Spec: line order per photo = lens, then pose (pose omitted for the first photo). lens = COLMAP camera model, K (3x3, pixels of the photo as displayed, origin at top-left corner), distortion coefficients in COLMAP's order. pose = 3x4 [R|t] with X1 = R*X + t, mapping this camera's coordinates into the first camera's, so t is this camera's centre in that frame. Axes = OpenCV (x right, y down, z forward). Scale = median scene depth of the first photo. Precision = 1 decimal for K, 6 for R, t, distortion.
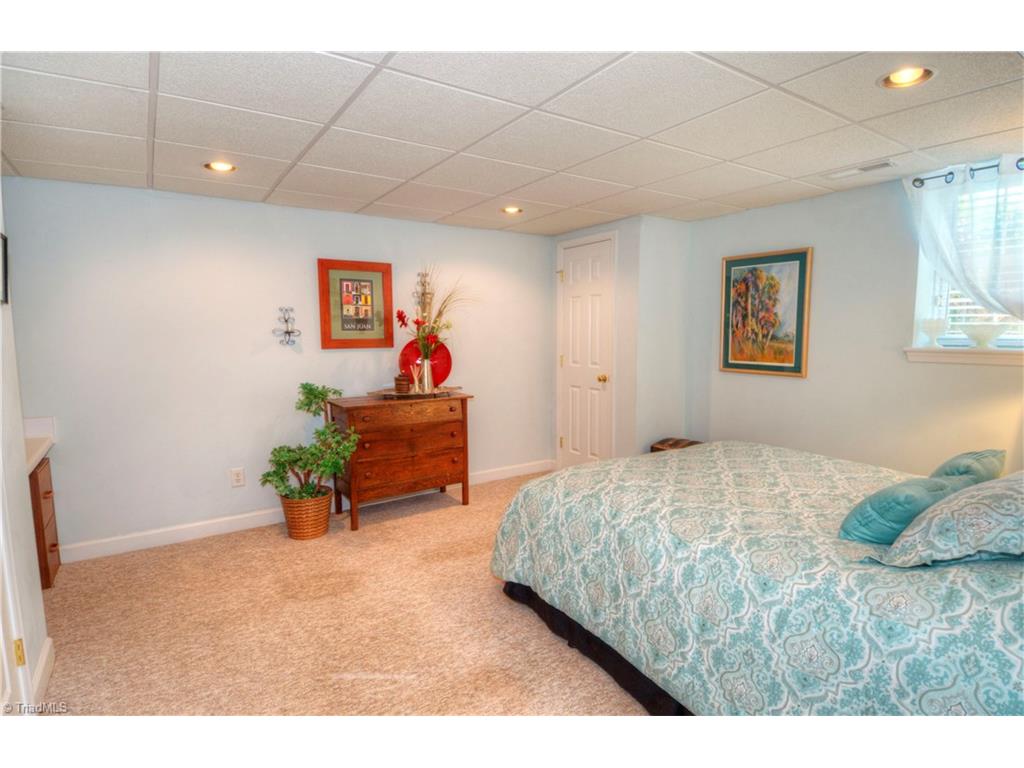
lens RADIAL K [[537.9, 0, 511.9], [0, 537.9, 381.4], [0, 0, 1]] dist [0.011903, -0.004699]
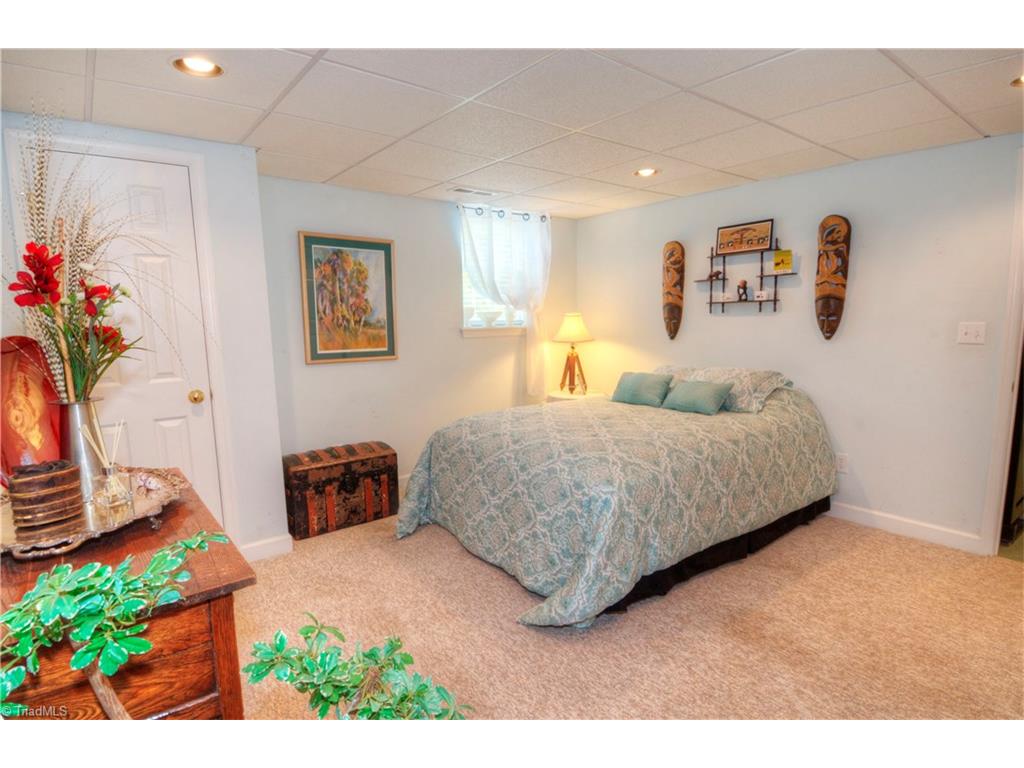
lens RADIAL K [[537.9, 0, 511.5], [0, 537.9, 392.9], [0, 0, 1]] dist [0.011903, -0.004699]
pose [[-0.094871, -0.135807, 0.986183, -0.551113], [0.111478, 0.982970, 0.146088, -0.070735], [-0.989228, 0.123797, -0.078115, 0.824105]]
